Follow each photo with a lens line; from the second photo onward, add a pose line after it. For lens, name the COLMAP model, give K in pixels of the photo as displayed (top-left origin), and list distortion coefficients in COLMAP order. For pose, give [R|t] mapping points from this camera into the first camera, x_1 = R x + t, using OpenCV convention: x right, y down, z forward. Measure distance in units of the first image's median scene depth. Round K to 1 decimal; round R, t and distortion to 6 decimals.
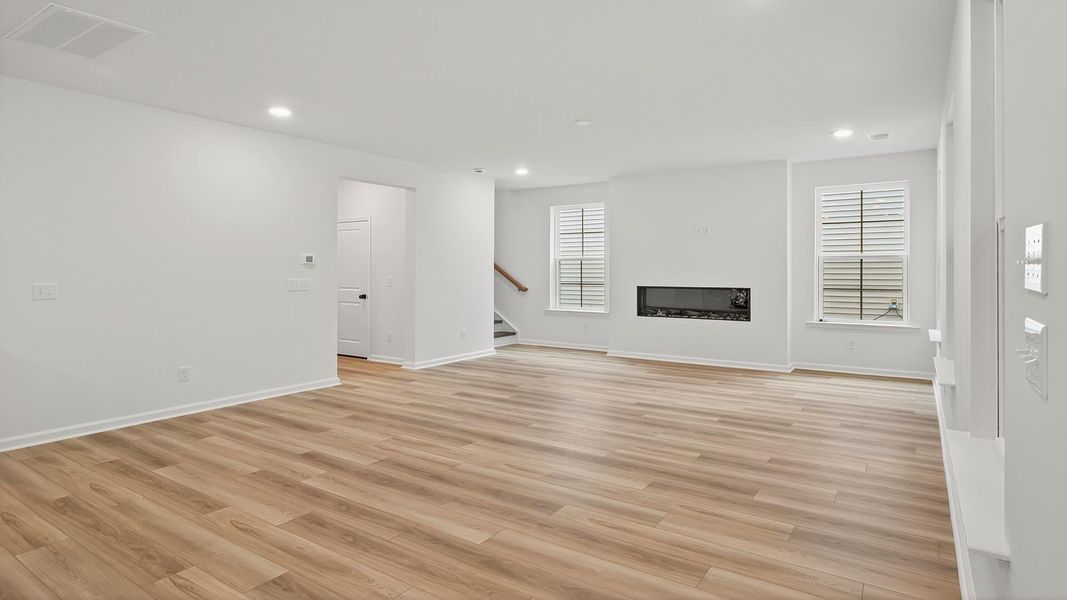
lens RADIAL K [[614.8, 0, 512.4], [0, 614.8, 265.5], [0, 0, 1]] dist [0.002088, 0.000420]
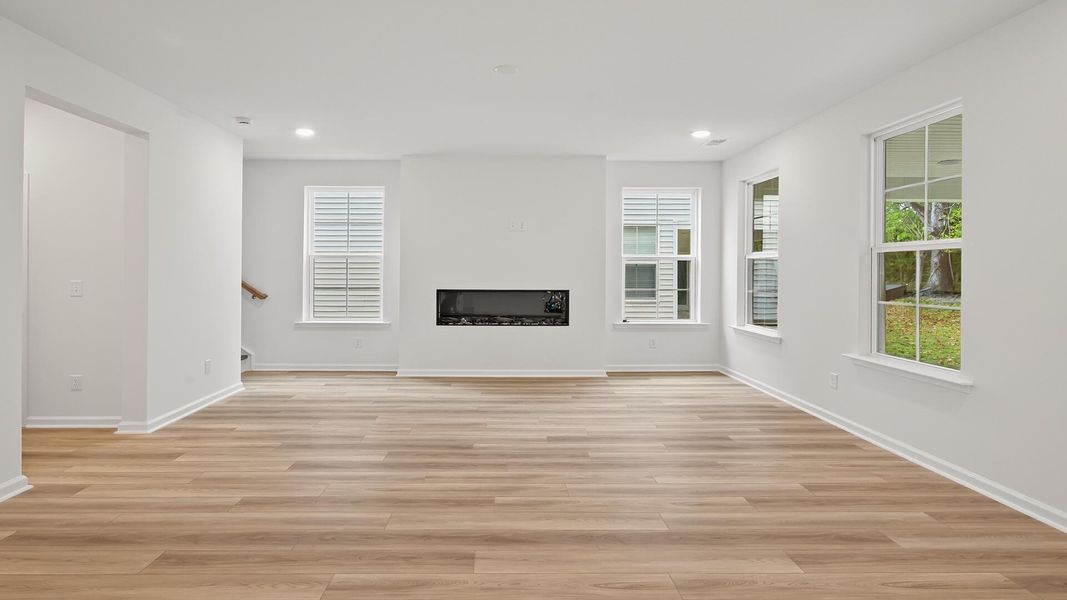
lens RADIAL K [[614.8, 0, 512.4], [0, 614.8, 265.5], [0, 0, 1]] dist [0.002088, 0.000420]
pose [[0.796272, 0.009531, 0.604863, -0.233941], [-0.007781, 0.999955, -0.005514, 0.004956], [-0.604888, -0.000315, 0.796310, 0.294963]]
